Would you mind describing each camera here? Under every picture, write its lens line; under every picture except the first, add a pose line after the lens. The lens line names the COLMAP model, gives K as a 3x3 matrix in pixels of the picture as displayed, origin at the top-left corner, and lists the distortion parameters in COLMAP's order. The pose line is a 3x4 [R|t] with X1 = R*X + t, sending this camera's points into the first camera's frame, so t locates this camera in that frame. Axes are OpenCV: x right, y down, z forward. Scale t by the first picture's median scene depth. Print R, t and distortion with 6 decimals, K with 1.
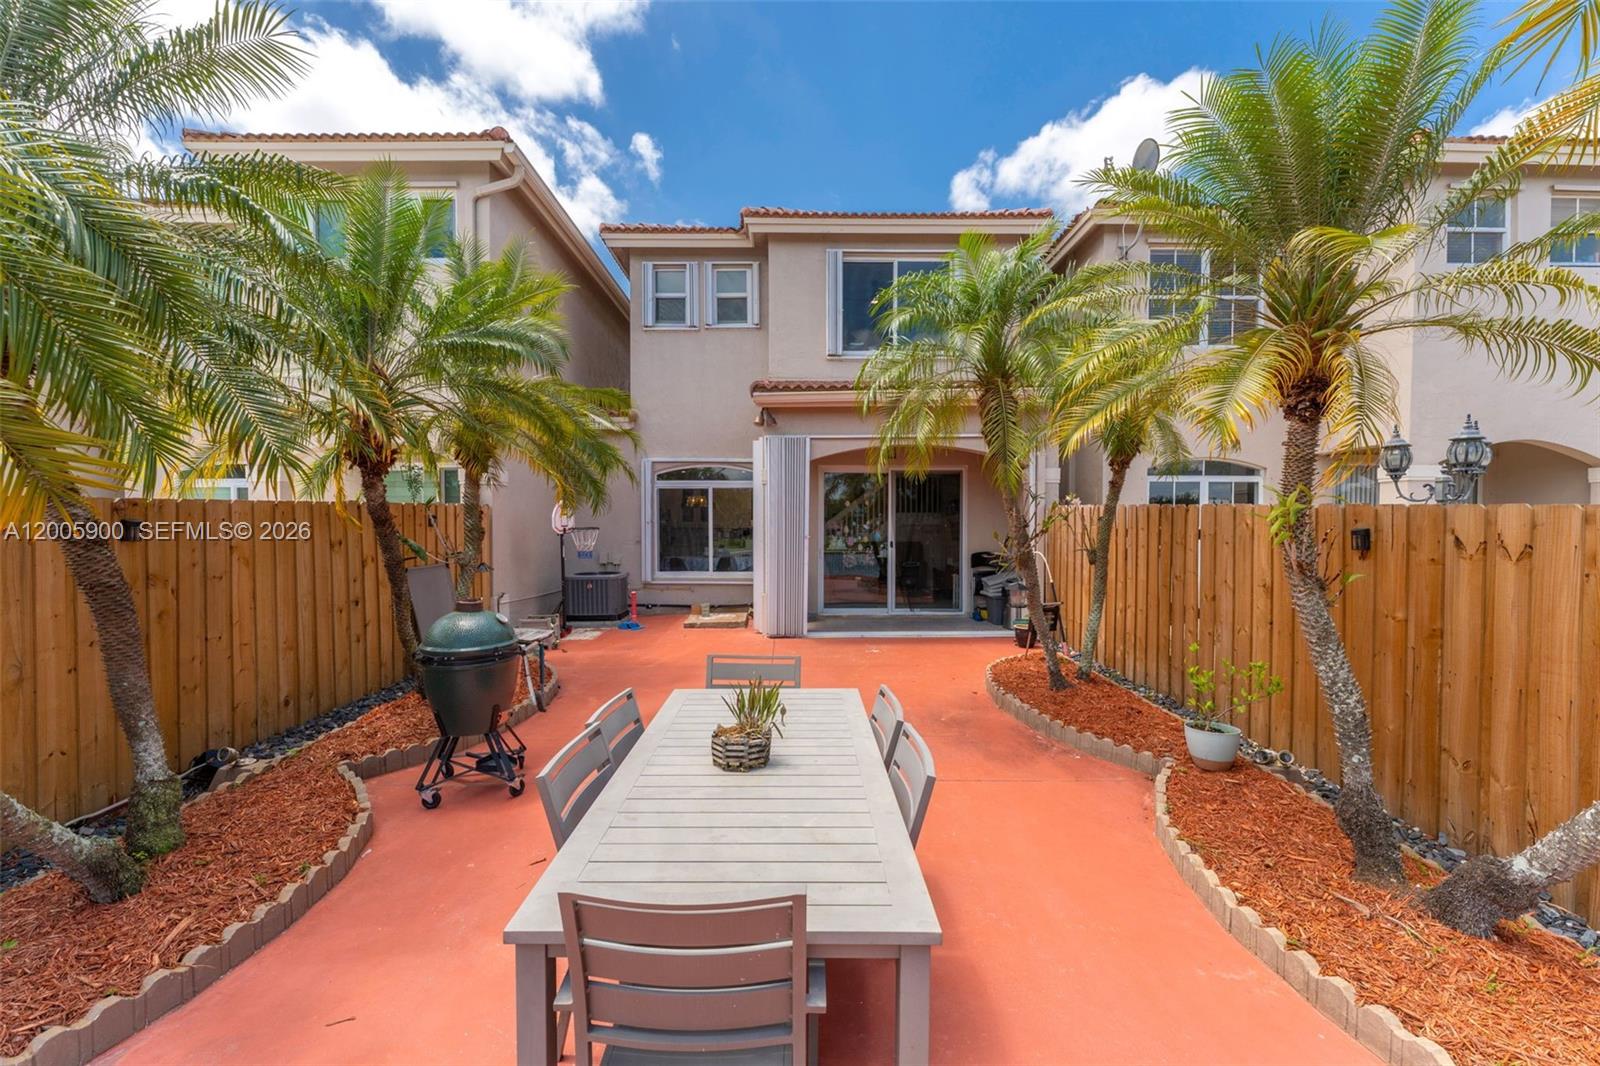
lens RADIAL K [[645.5, 0, 809.6], [0, 645.5, 537.3], [0, 0, 1]] dist [-0.000834, 0.000532]
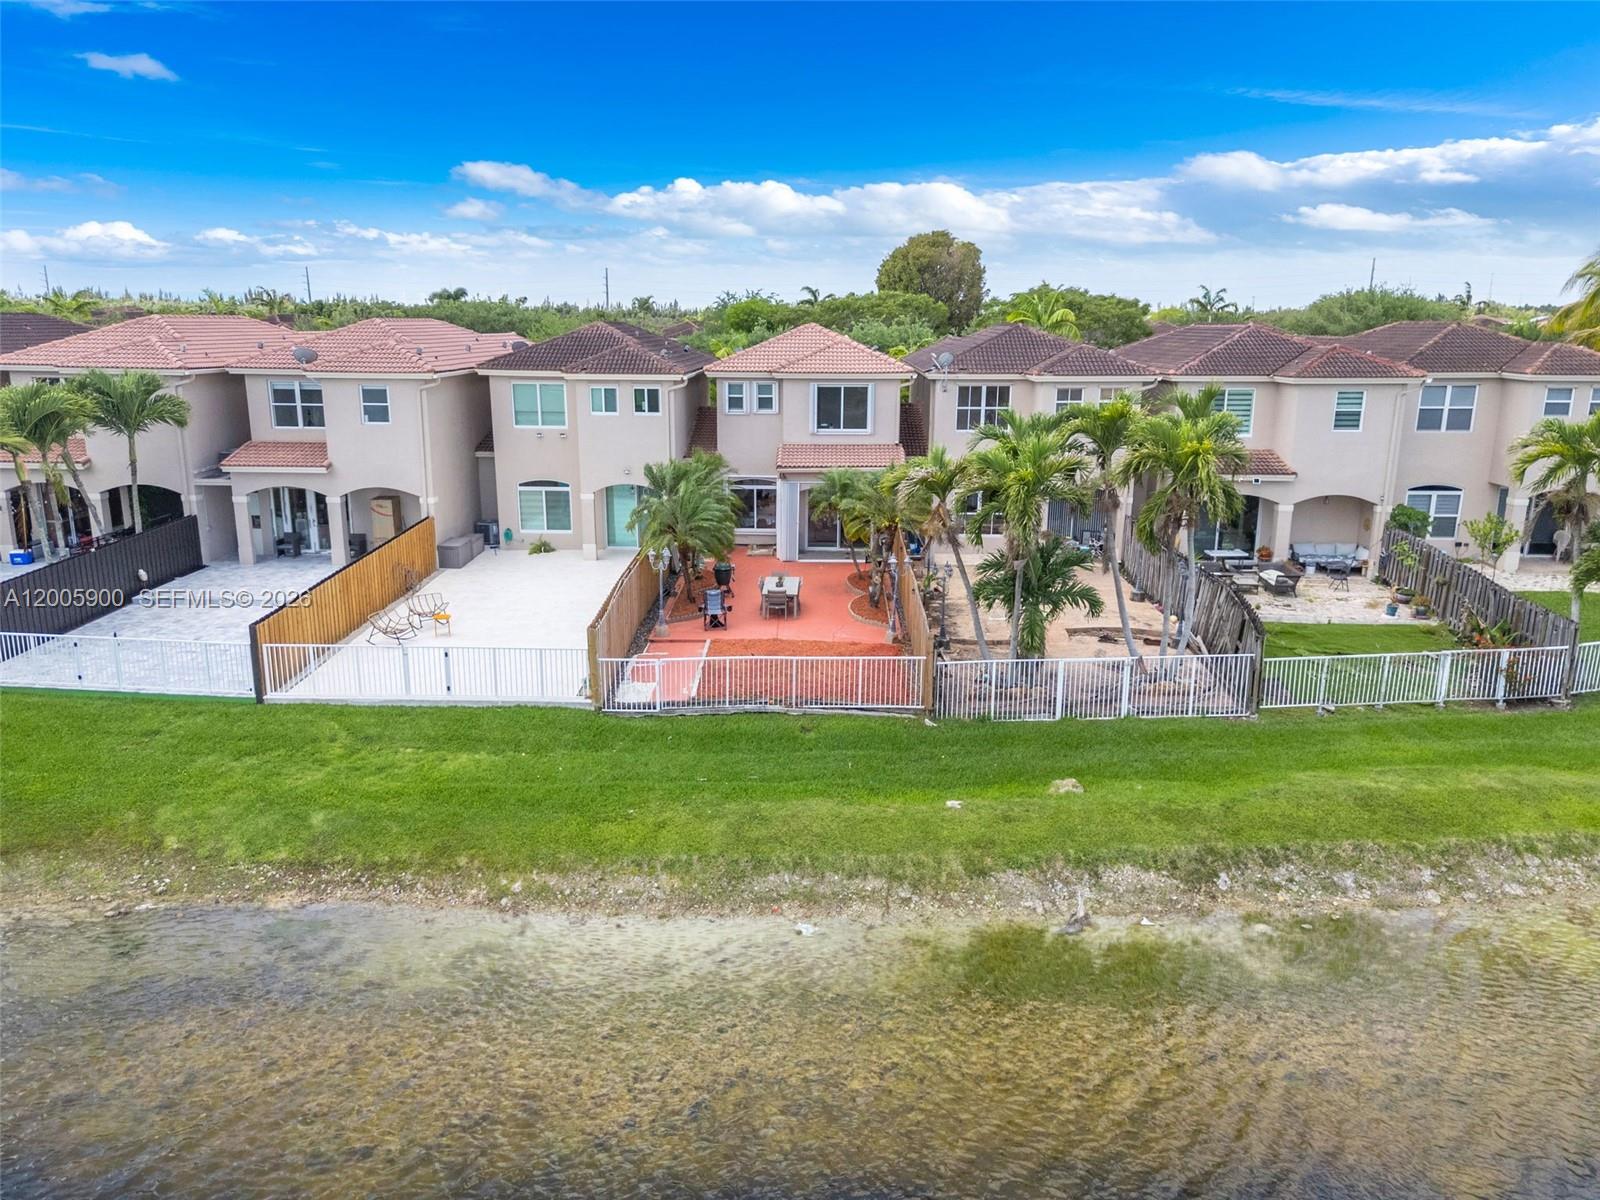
lens RADIAL K [[1181.5, 0, 804.5], [0, 1181.5, 605.5], [0, 0, 1]] dist [0.070978, -0.037828]
pose [[0.998705, 0.018482, -0.047398, 0.194547], [-0.007411, 0.974591, 0.223869, -0.566678], [0.050331, -0.223228, 0.973466, -2.810856]]
